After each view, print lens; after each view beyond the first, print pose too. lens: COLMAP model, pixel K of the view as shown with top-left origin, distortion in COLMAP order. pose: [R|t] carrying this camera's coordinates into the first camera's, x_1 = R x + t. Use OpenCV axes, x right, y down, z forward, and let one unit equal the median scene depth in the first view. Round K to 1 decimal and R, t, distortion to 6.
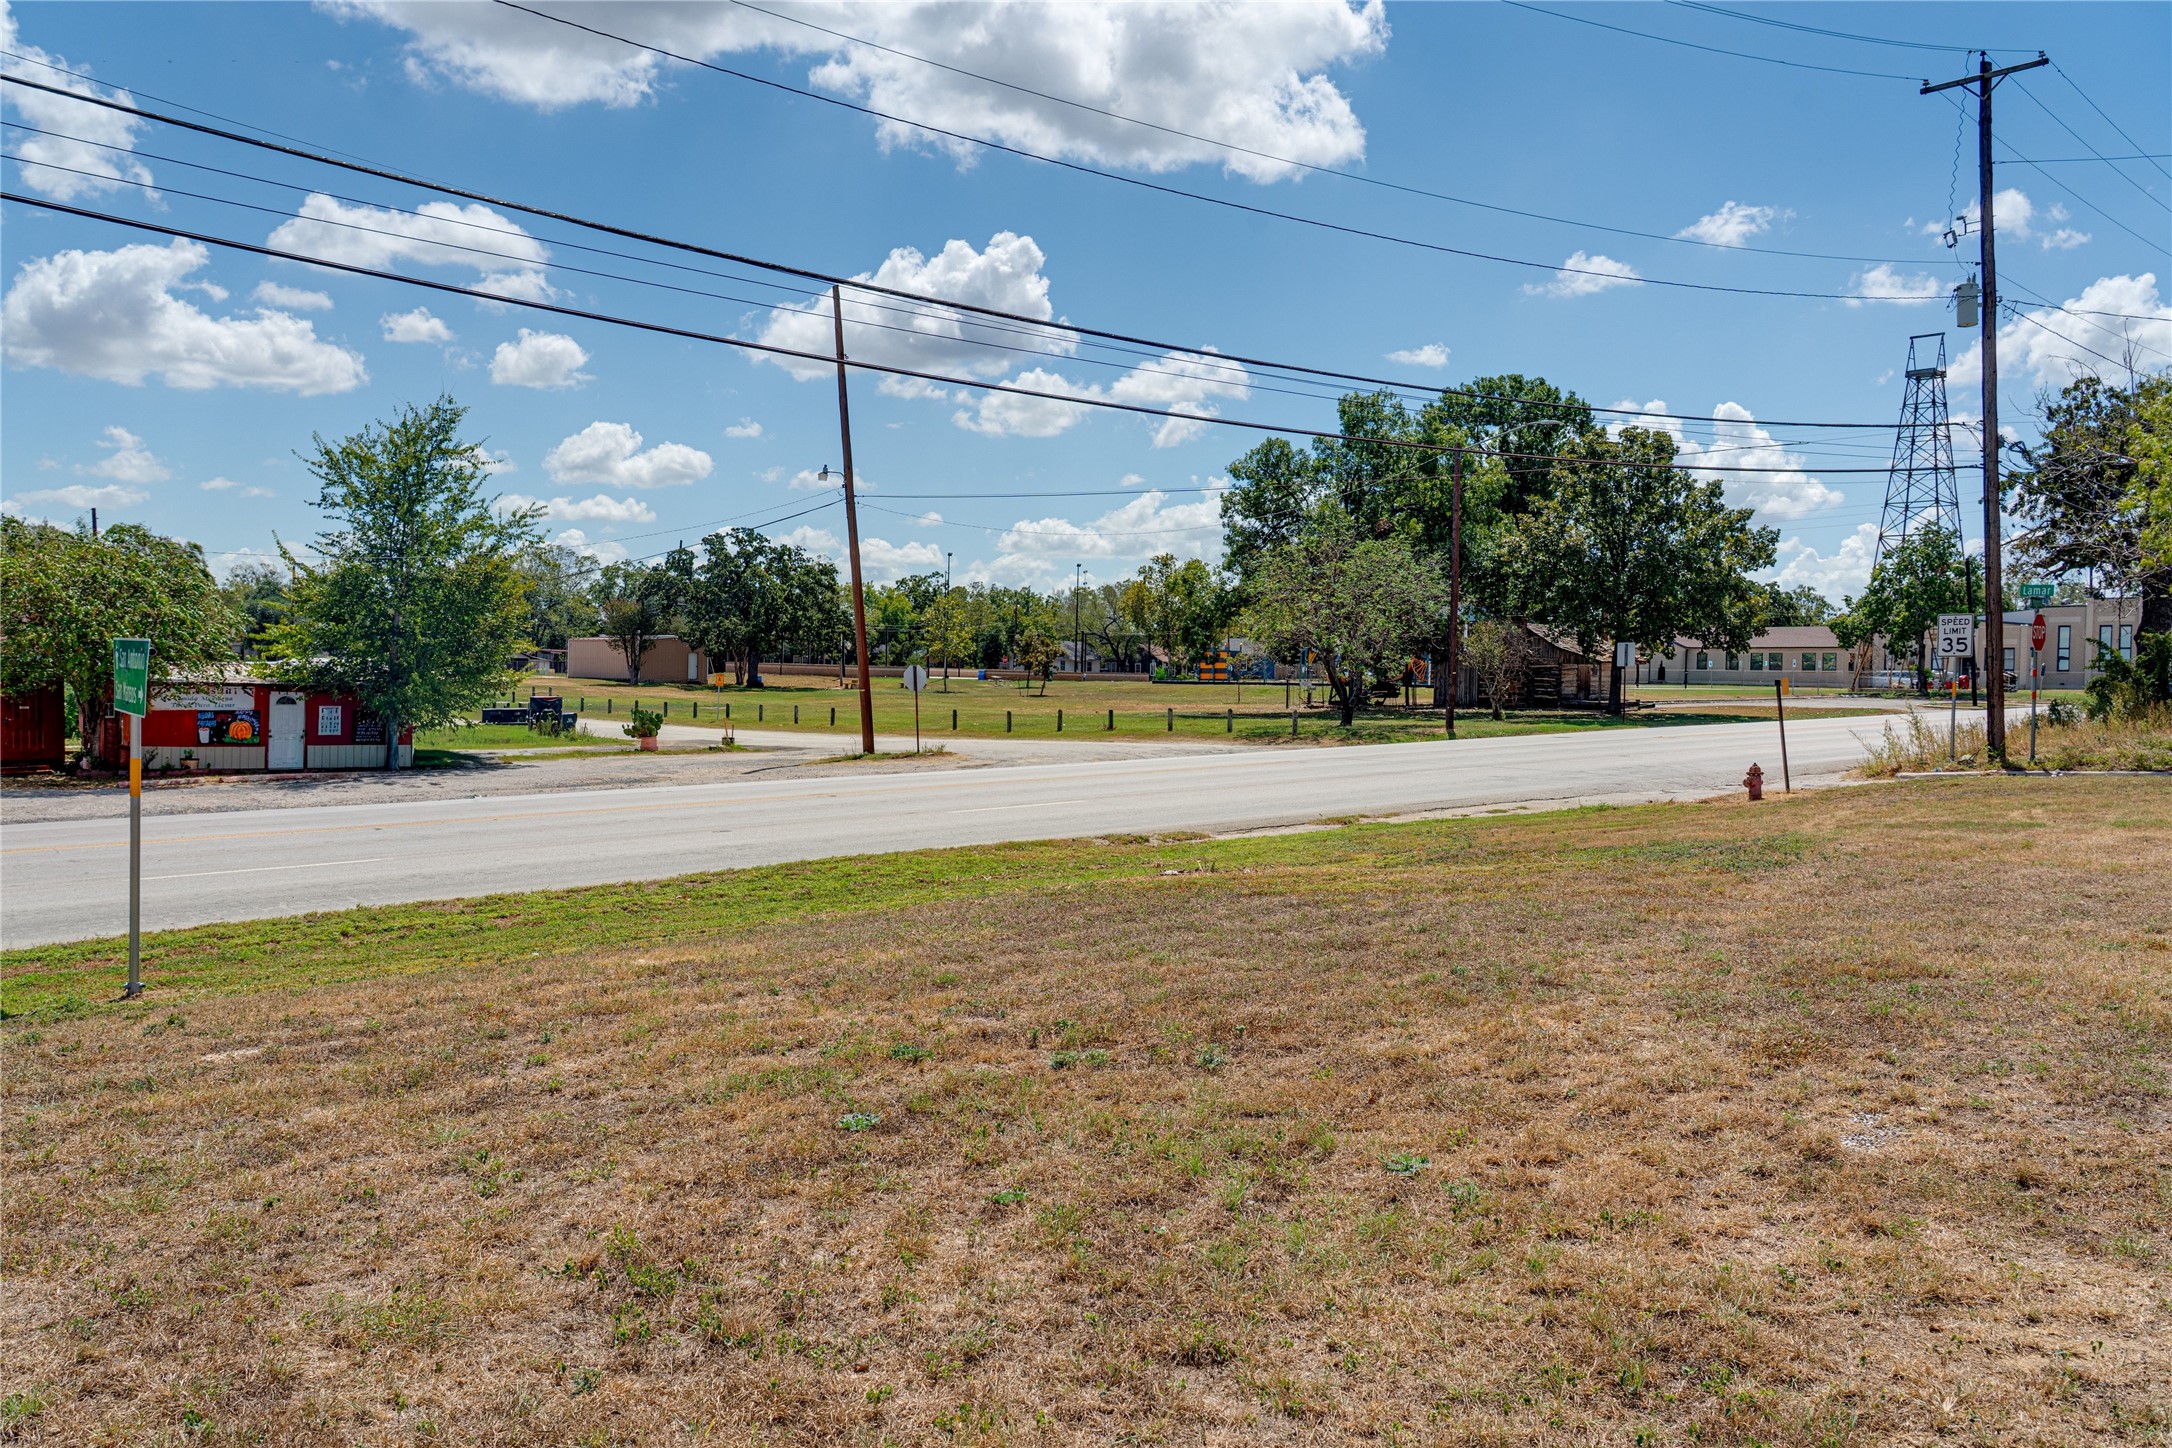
lens RADIAL K [[1746.2, 0, 1077.4], [0, 1746.2, 718.8], [0, 0, 1]] dist [0.011847, 0.016389]
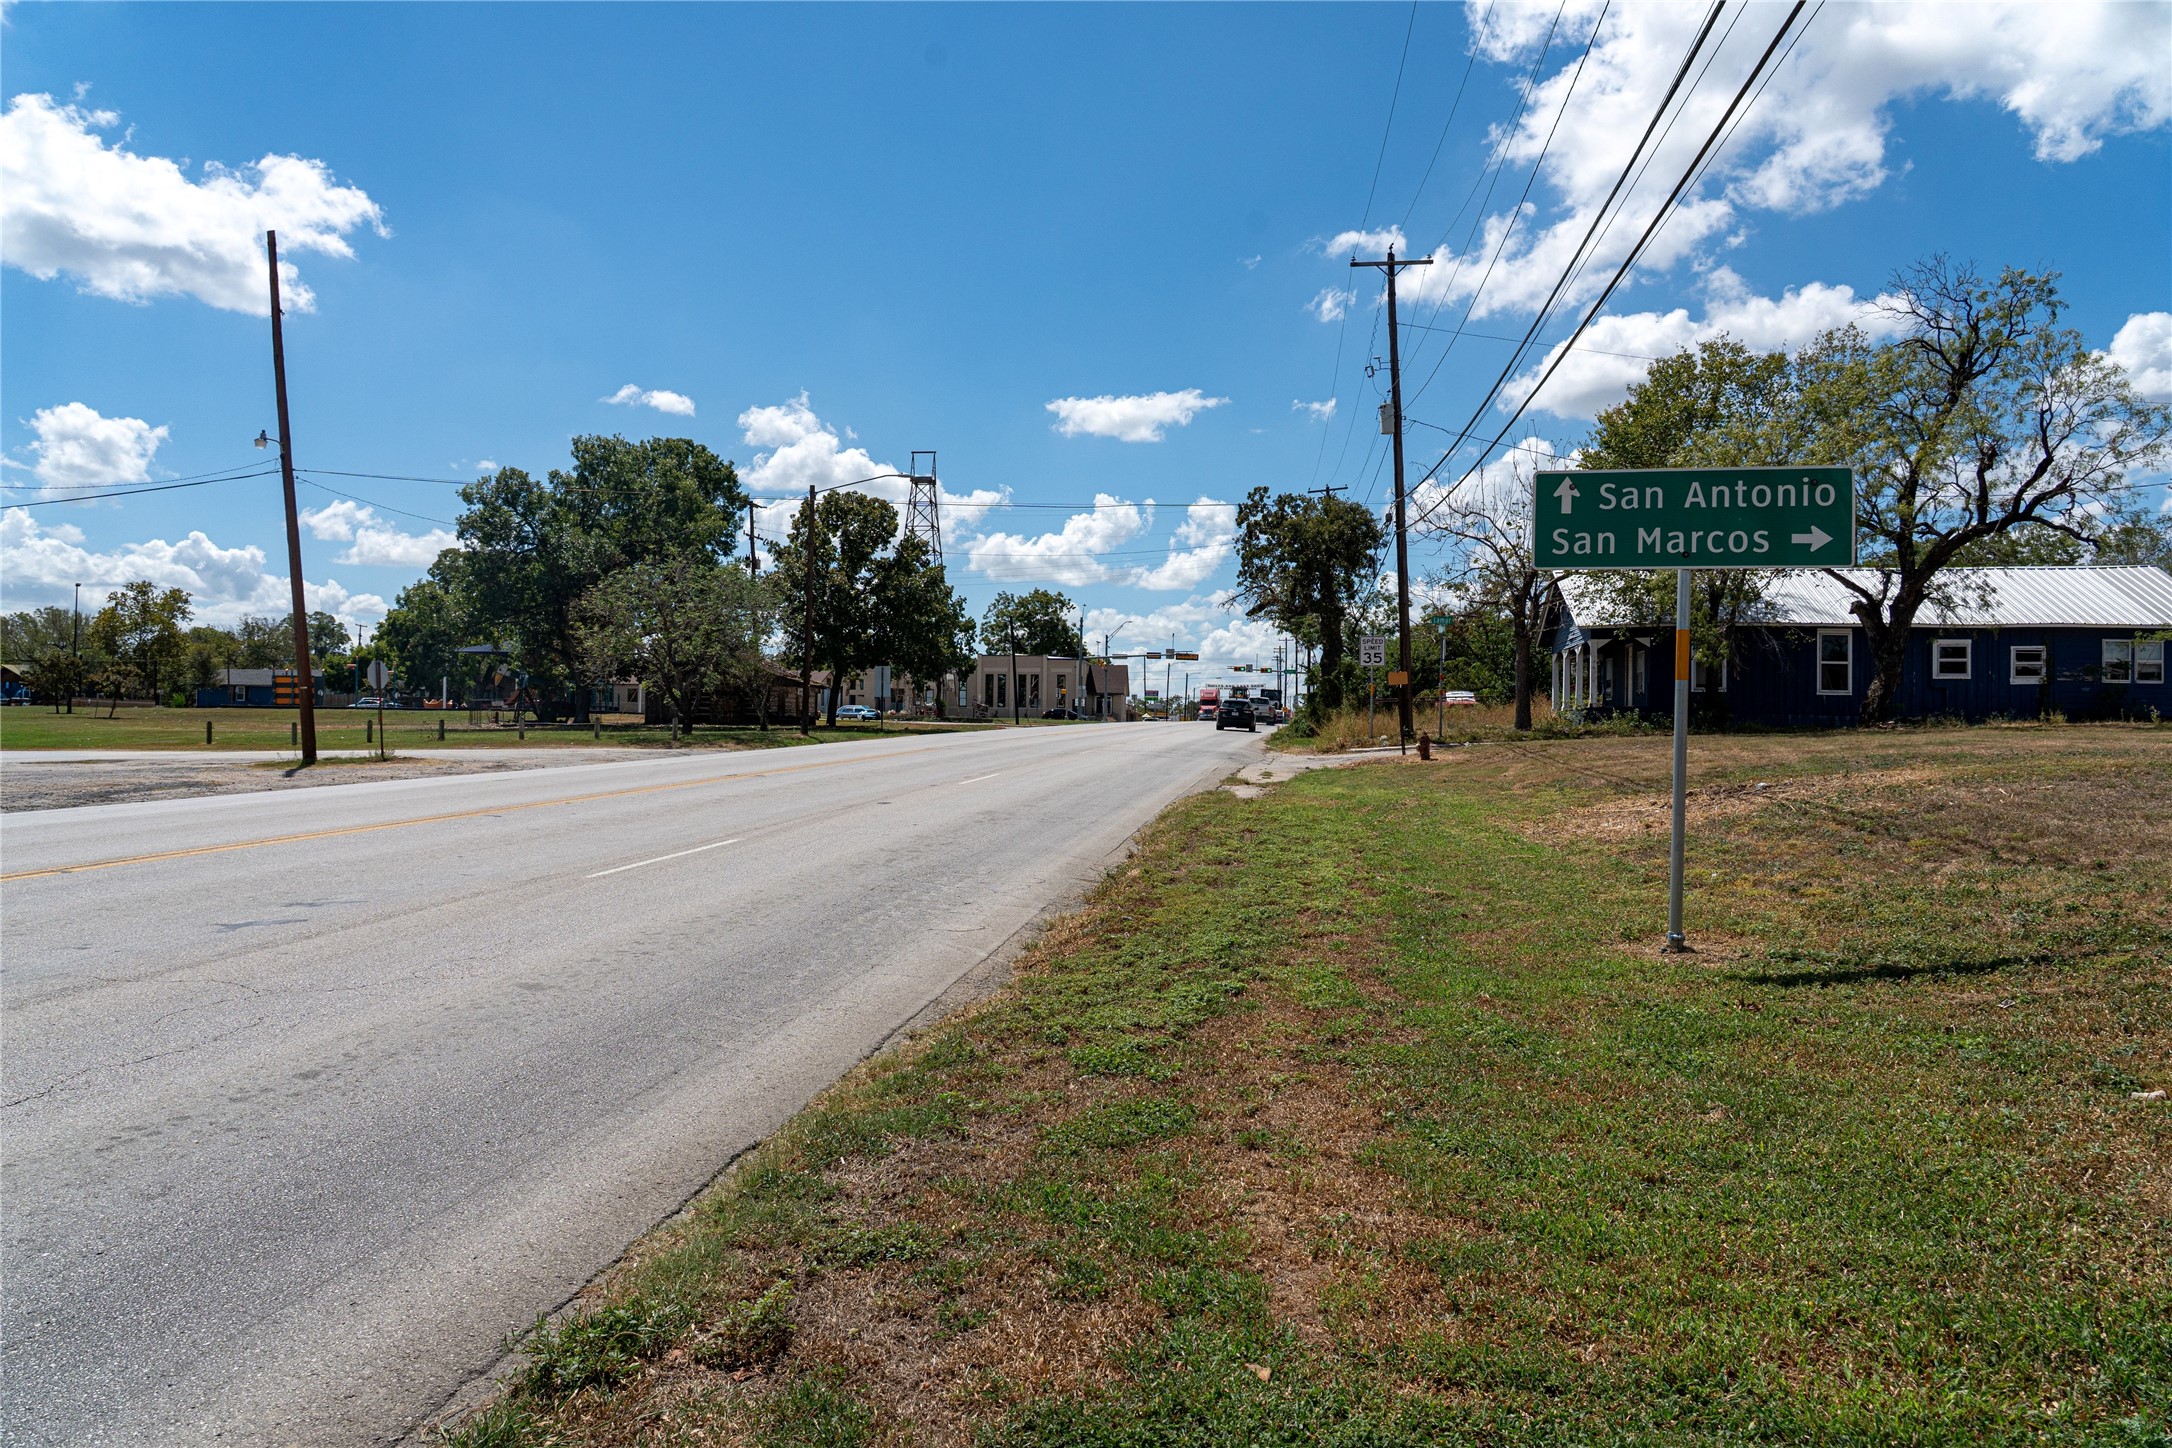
lens RADIAL K [[1433.4, 0, 1094.4], [0, 1433.4, 725.5], [0, 0, 1]] dist [-0.010526, 0.012896]
pose [[0.752853, -0.002743, 0.658183, -0.199990], [0.014718, 0.999811, -0.012669, 0.010804], [-0.658024, 0.019225, 0.752751, 0.130787]]
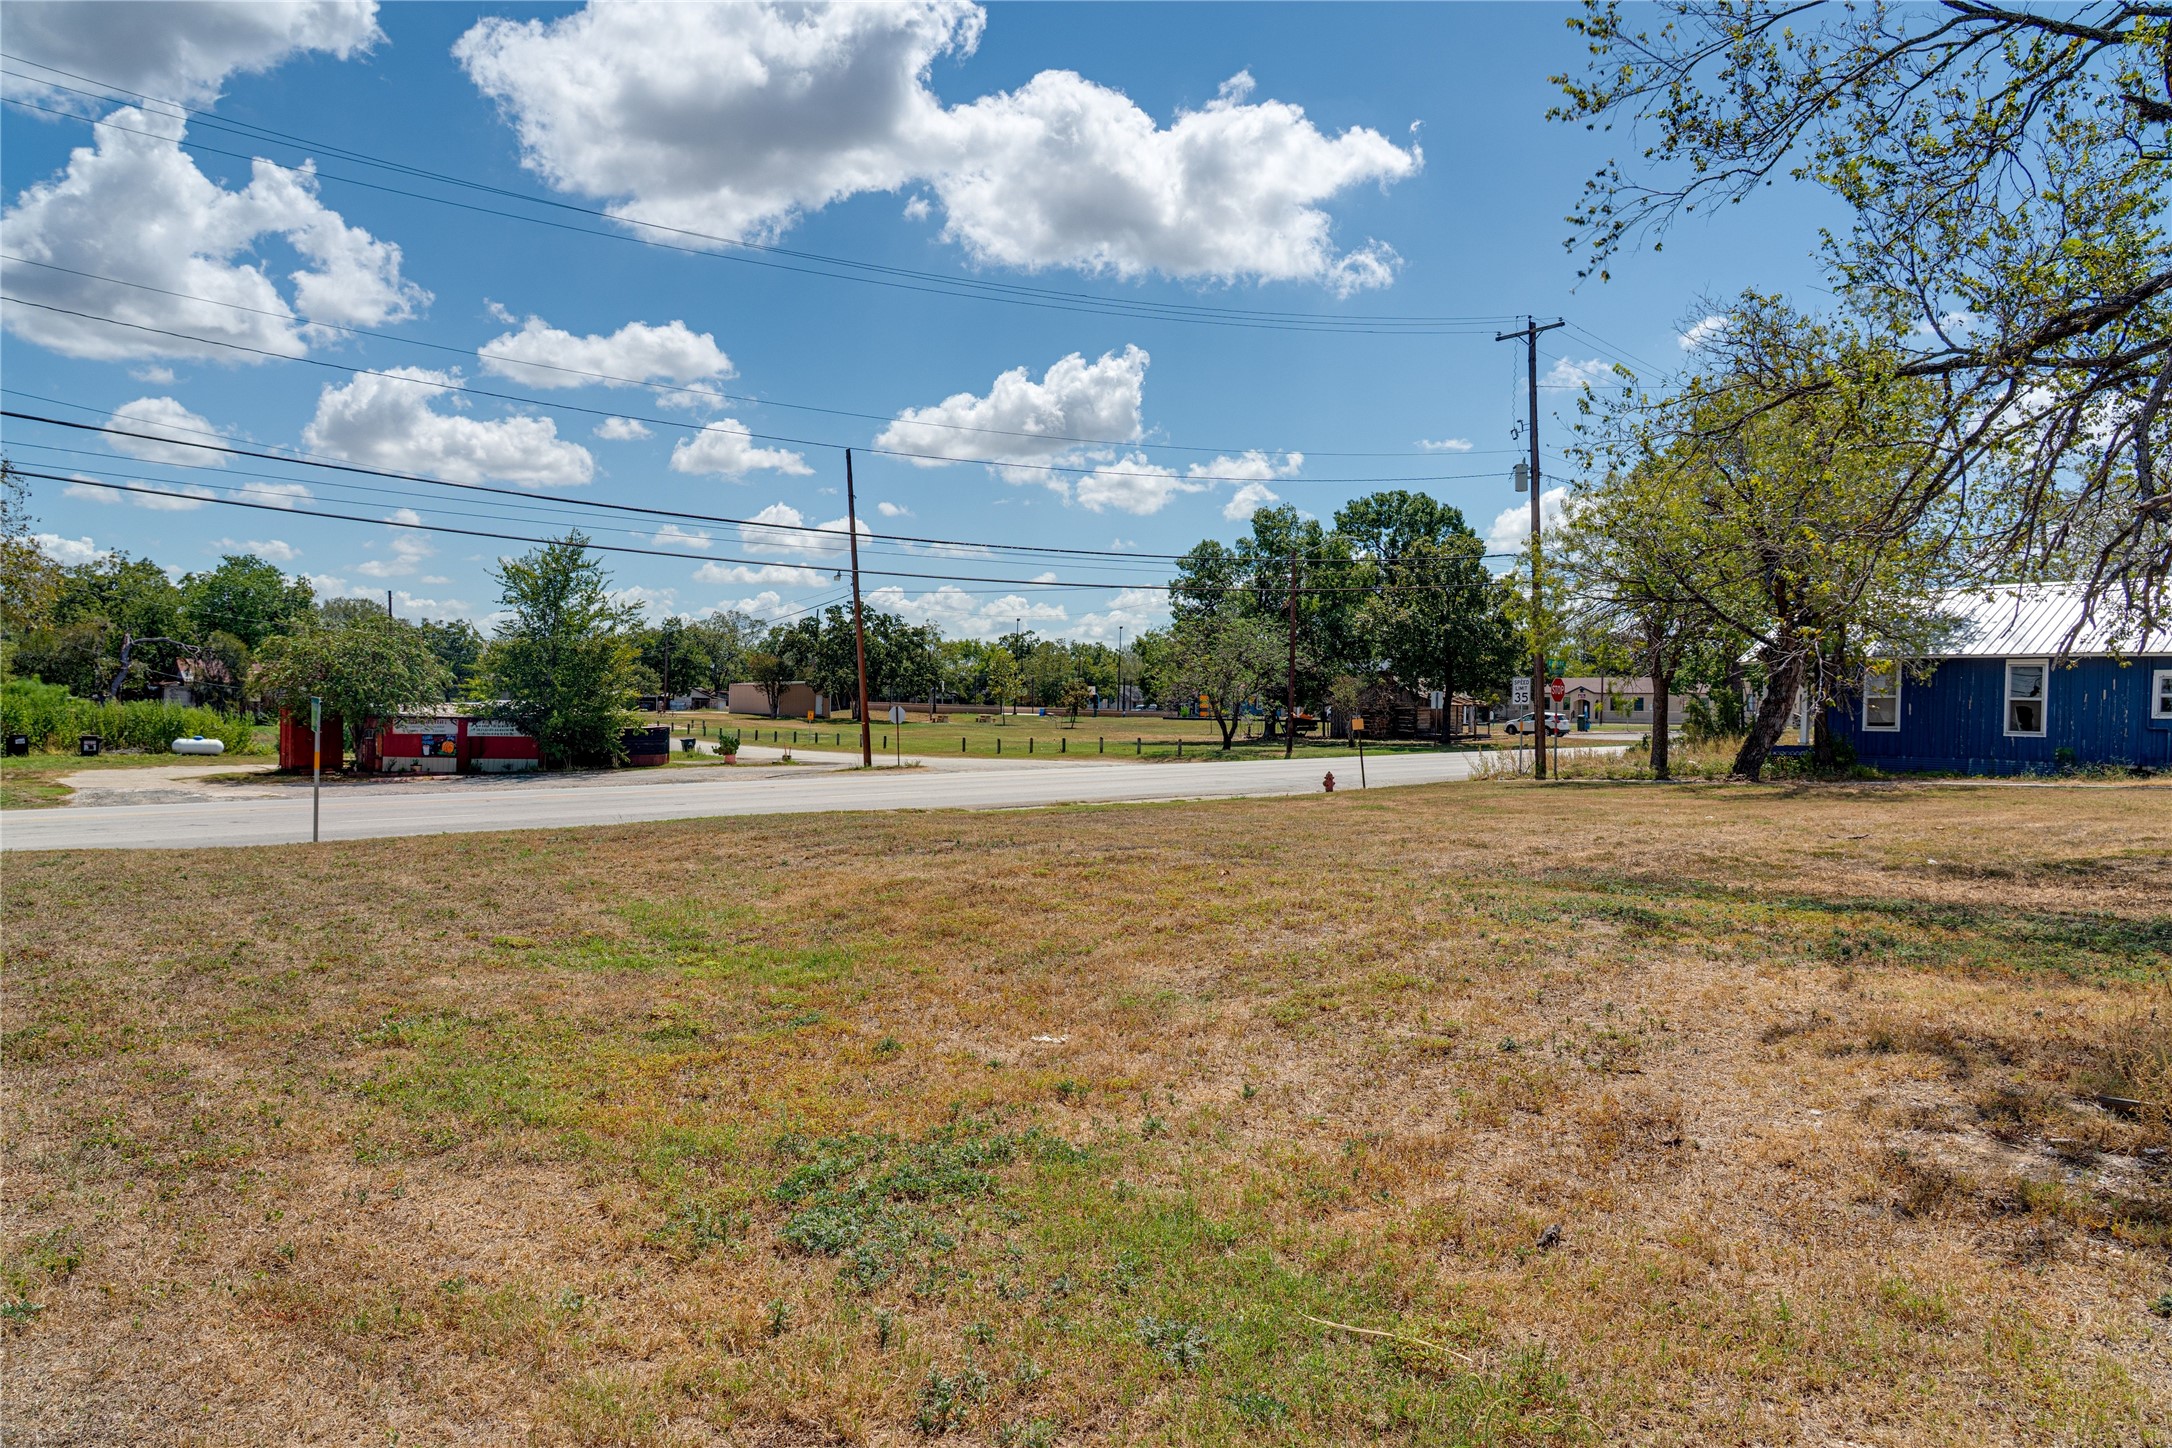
lens RADIAL K [[1433.4, 0, 1076.3], [0, 1433.4, 716.5], [0, 0, 1]] dist [-0.010526, 0.012896]
pose [[0.997390, 0.004701, -0.072047, 0.095375], [-0.006260, 0.999751, -0.021436, 0.001834], [0.071928, 0.021831, 0.997171, -0.127653]]
